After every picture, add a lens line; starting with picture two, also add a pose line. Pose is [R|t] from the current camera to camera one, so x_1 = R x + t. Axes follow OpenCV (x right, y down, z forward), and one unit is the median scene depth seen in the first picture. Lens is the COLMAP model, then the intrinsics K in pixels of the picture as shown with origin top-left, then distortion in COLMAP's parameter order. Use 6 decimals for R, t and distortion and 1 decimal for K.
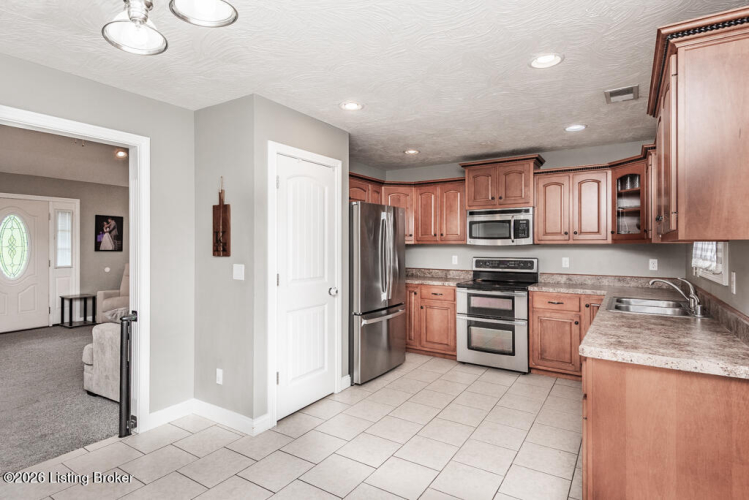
lens RADIAL K [[399.5, 0, 372.6], [0, 399.5, 235.3], [0, 0, 1]] dist [0.000193, -0.000732]
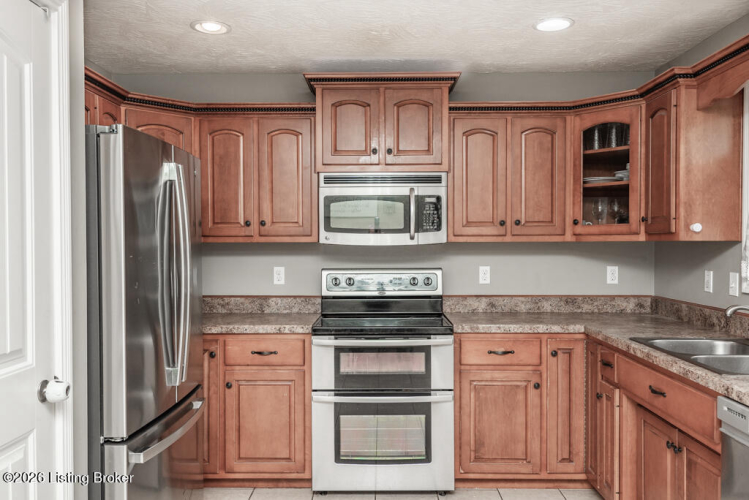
lens RADIAL K [[626.1, 0, 374.5], [0, 626.1, 250.0], [0, 0, 1]] dist [-0.004291, 0.001697]
pose [[0.843340, -0.010209, 0.537283, -0.122369], [-0.009381, 0.999388, 0.033713, 0.004493], [-0.537298, -0.033471, 0.842728, 0.350387]]
